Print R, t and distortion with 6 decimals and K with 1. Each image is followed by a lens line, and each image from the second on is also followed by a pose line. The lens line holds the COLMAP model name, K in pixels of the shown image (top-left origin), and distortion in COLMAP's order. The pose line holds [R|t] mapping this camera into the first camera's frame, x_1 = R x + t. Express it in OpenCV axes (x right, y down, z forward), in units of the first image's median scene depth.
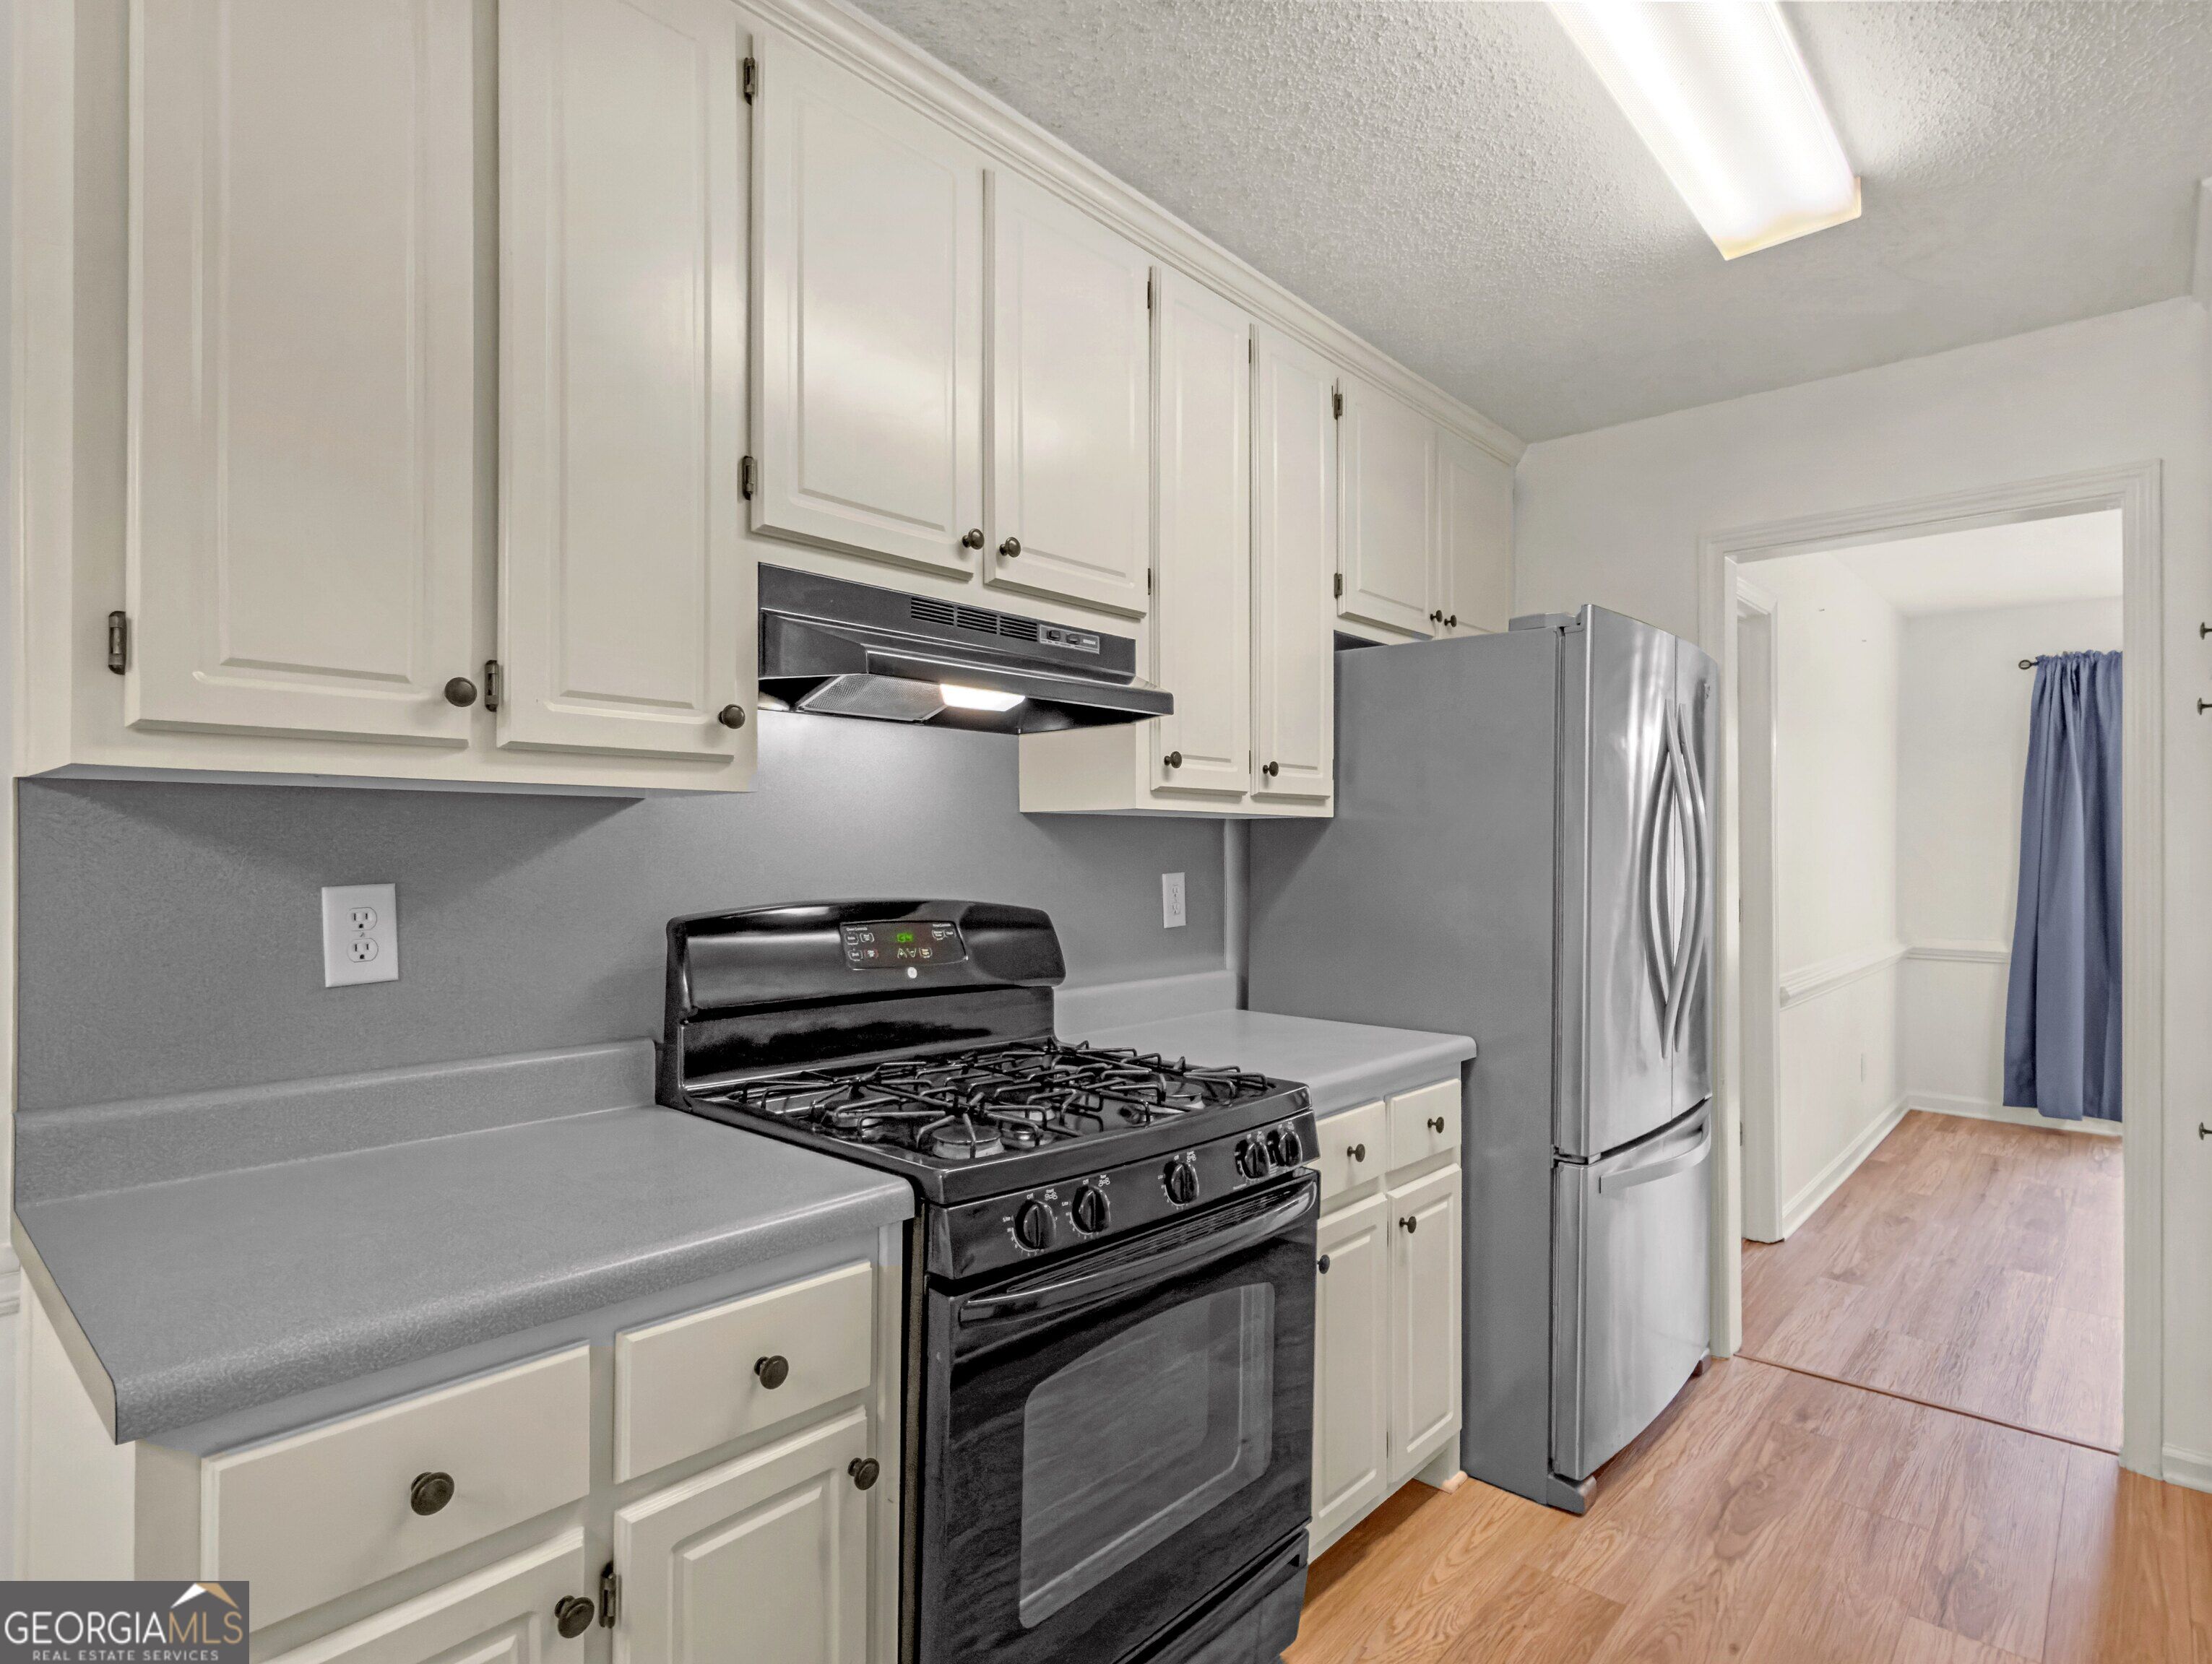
lens RADIAL K [[1166.0, 0, 1106.0], [0, 1166.0, 832.0], [0, 0, 1]] dist [-0.002303, 0.000074]
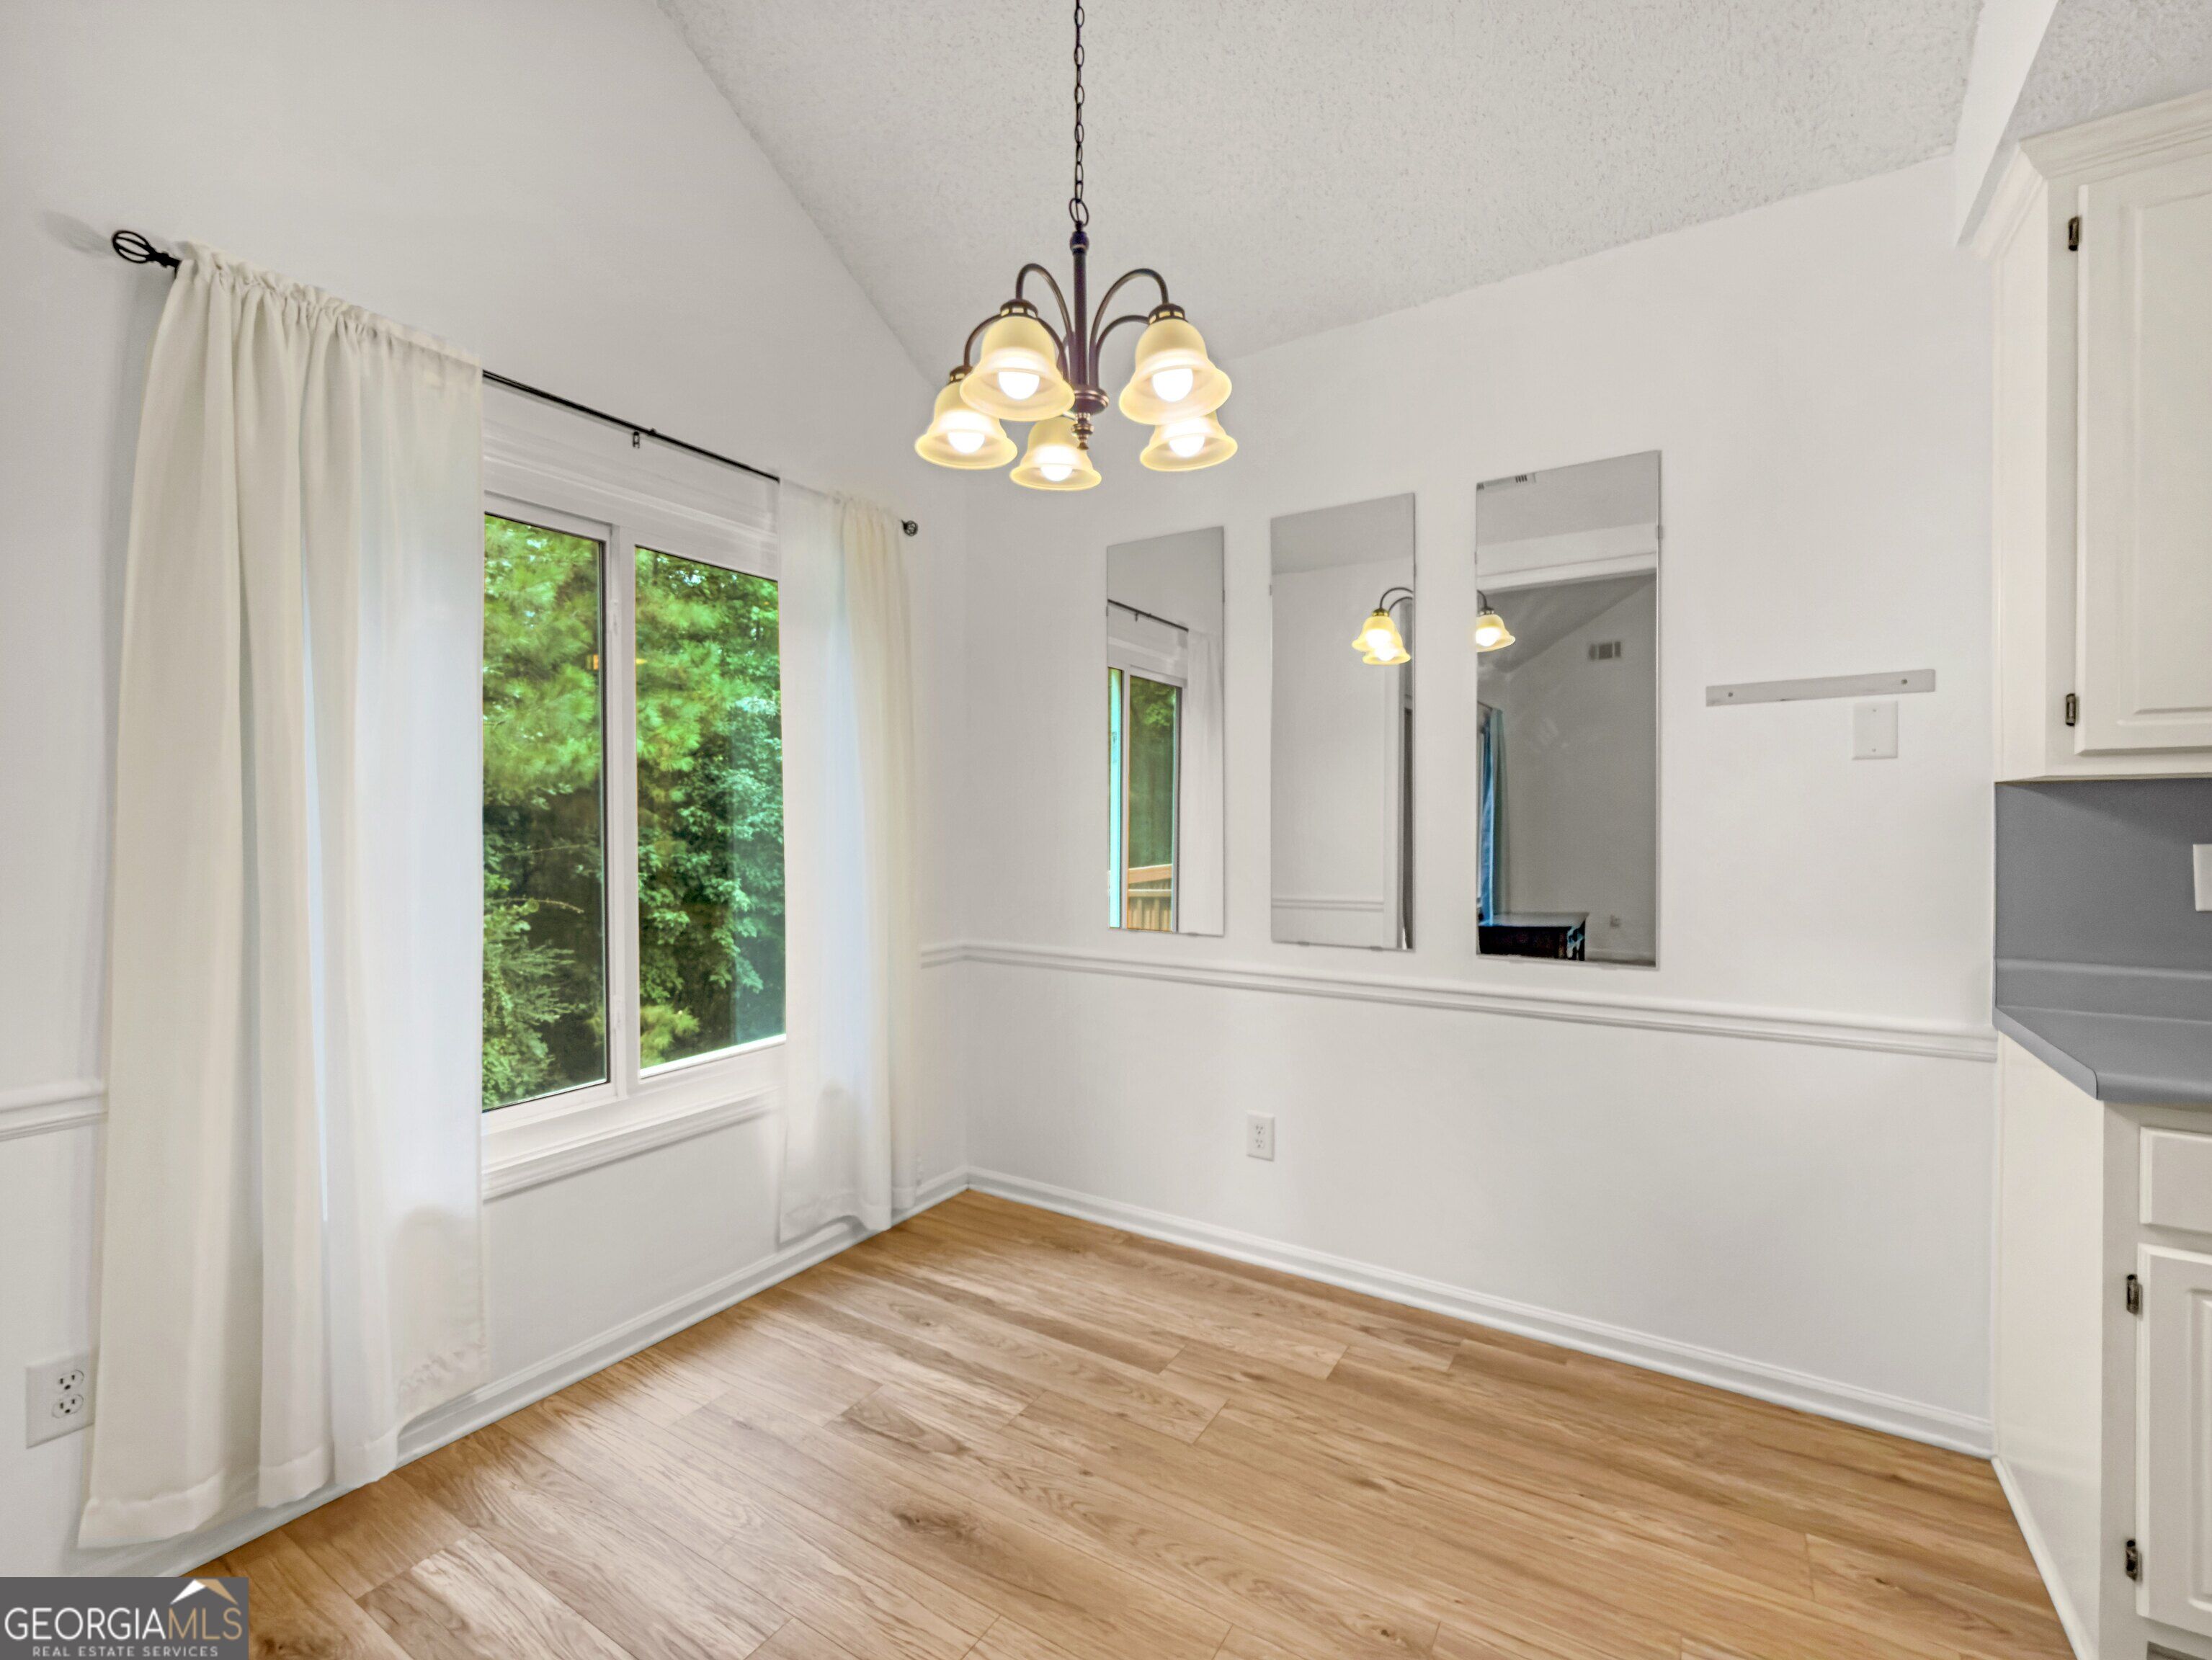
lens RADIAL K [[968.4, 0, 1104.3], [0, 968.4, 834.9], [0, 0, 1]] dist [-0.002584, -0.000611]
pose [[0.171937, 0.011128, -0.985045, 0.374746], [0.015079, 0.999789, 0.013926, -0.004506], [0.984993, -0.017248, 0.171733, -0.717269]]
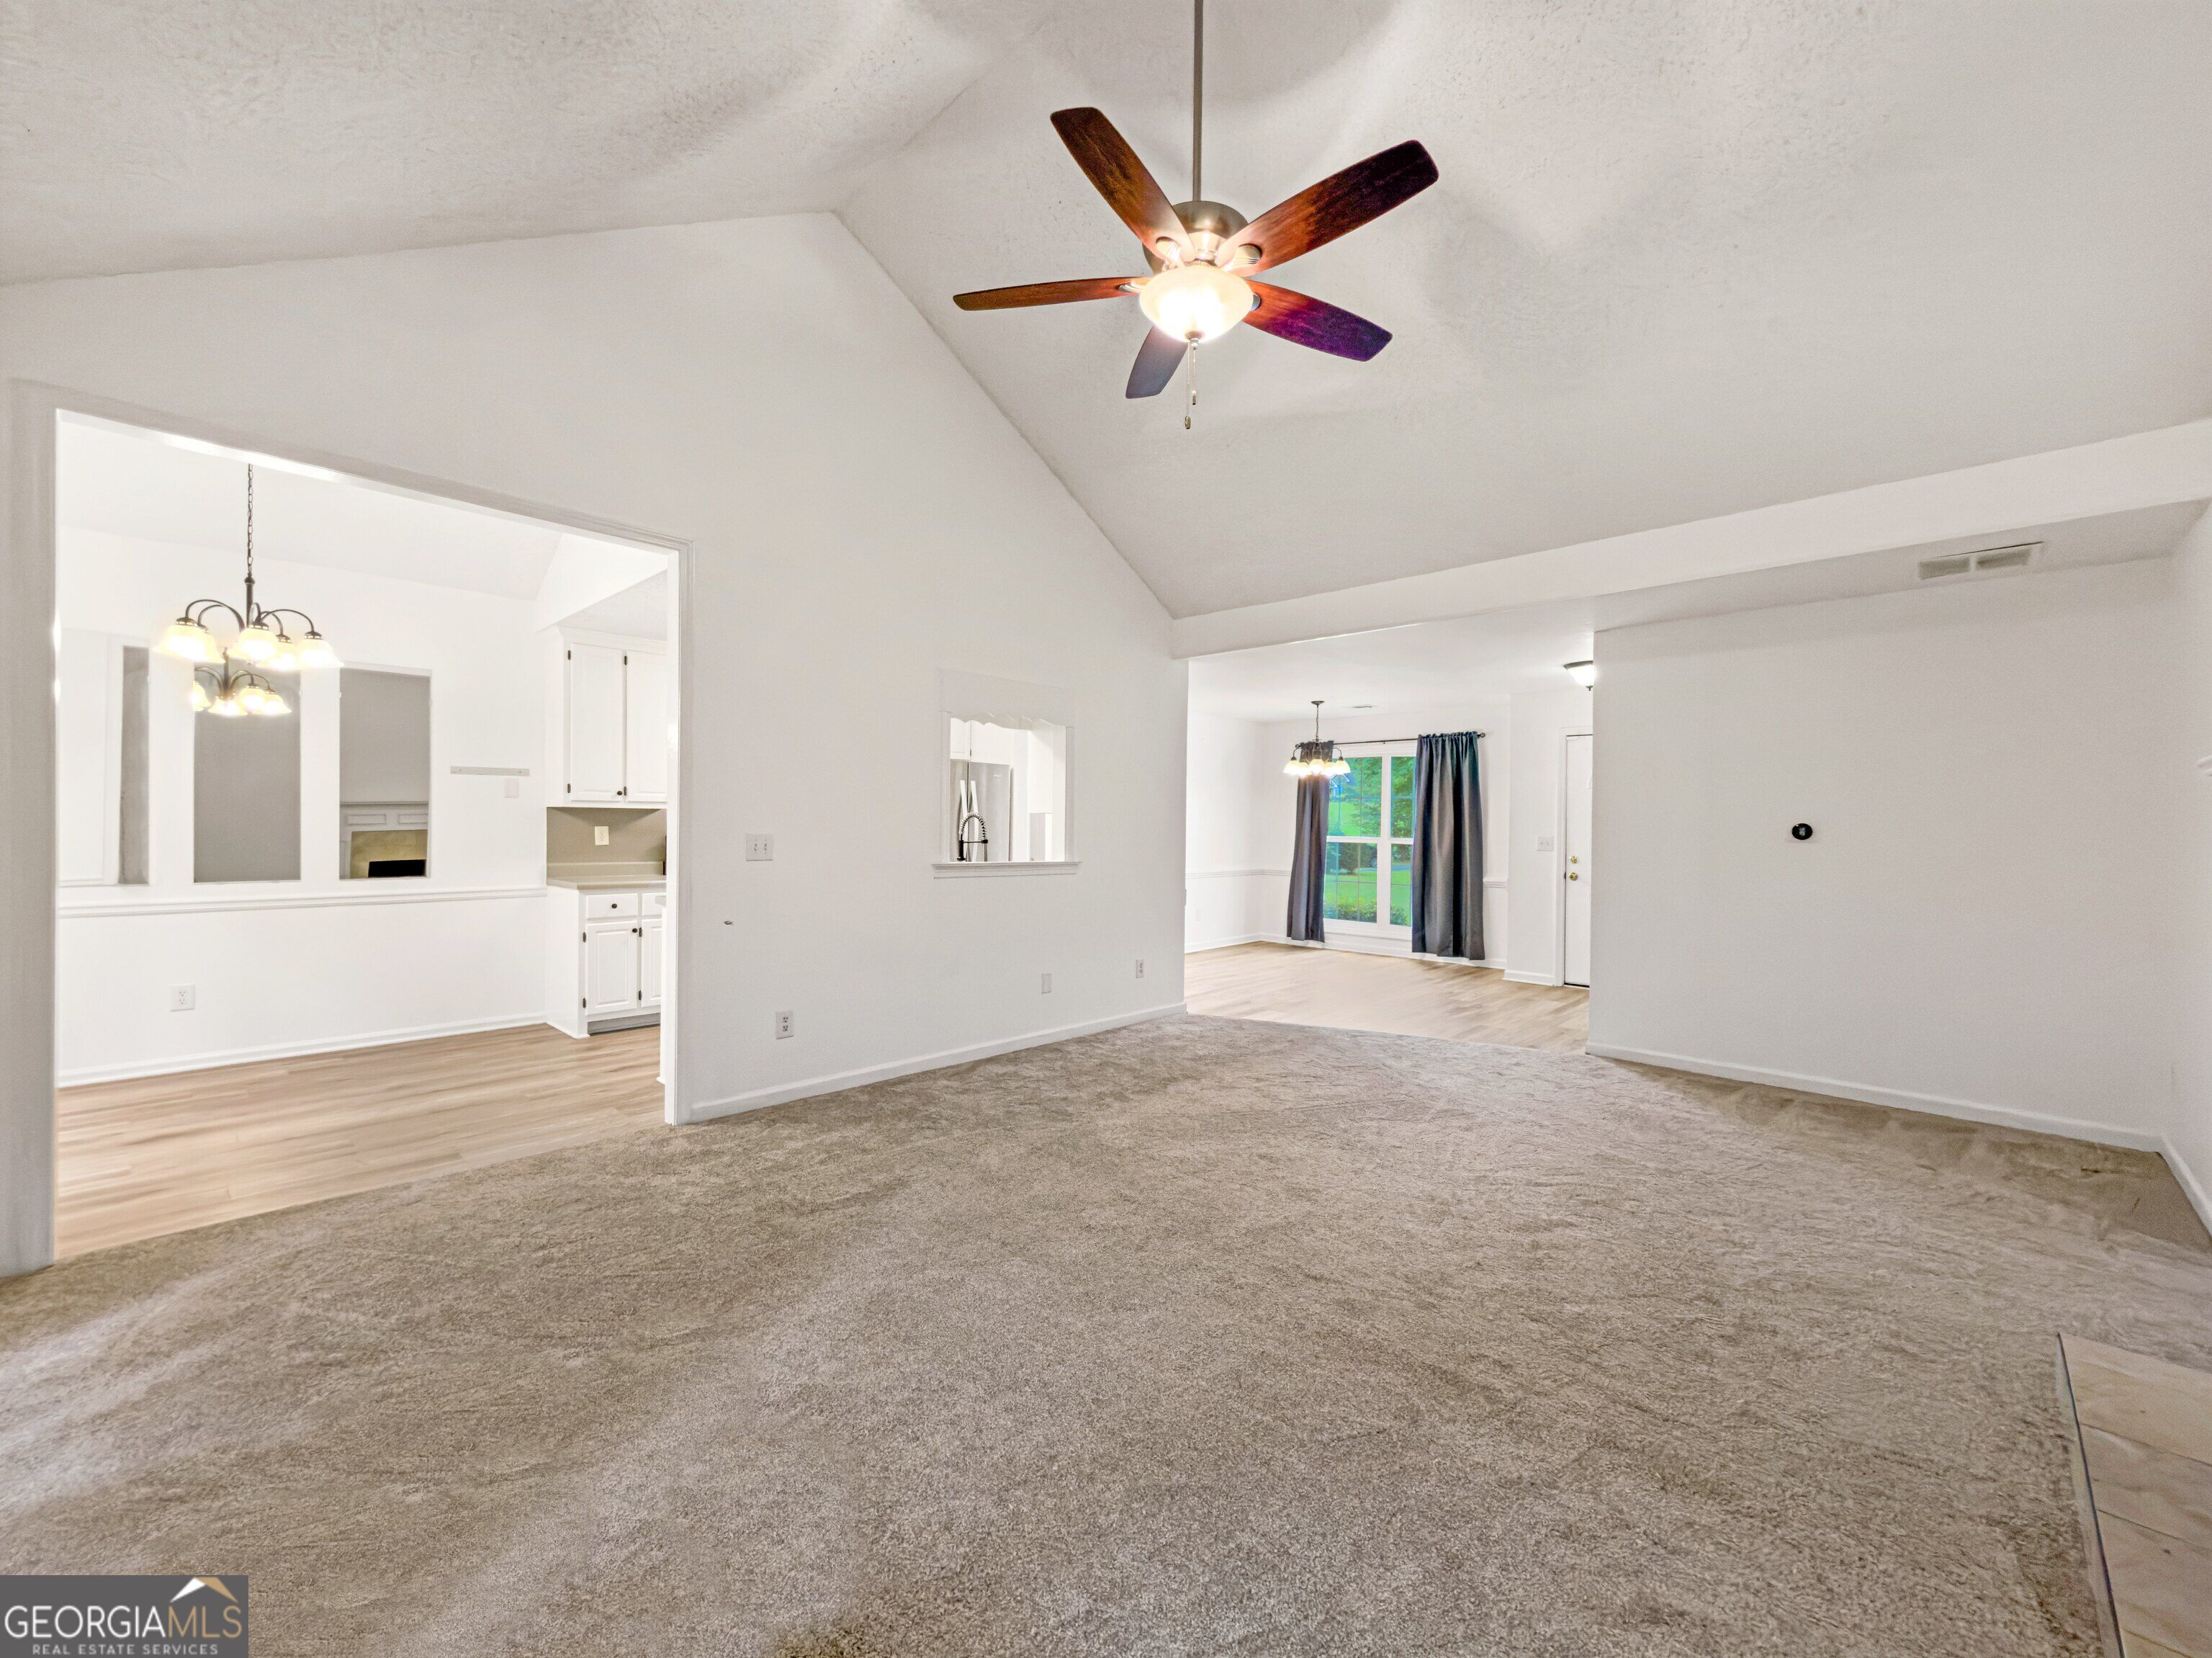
lens RADIAL K [[898.8, 0, 1106.0], [0, 898.8, 829.0], [0, 0, 1]] dist [-0.000238, 0.000015]
pose [[0.999487, 0.008013, -0.030996, 2.127445], [-0.007455, 0.999809, 0.018074, -0.039085], [0.031135, -0.017834, 0.999356, -3.604949]]
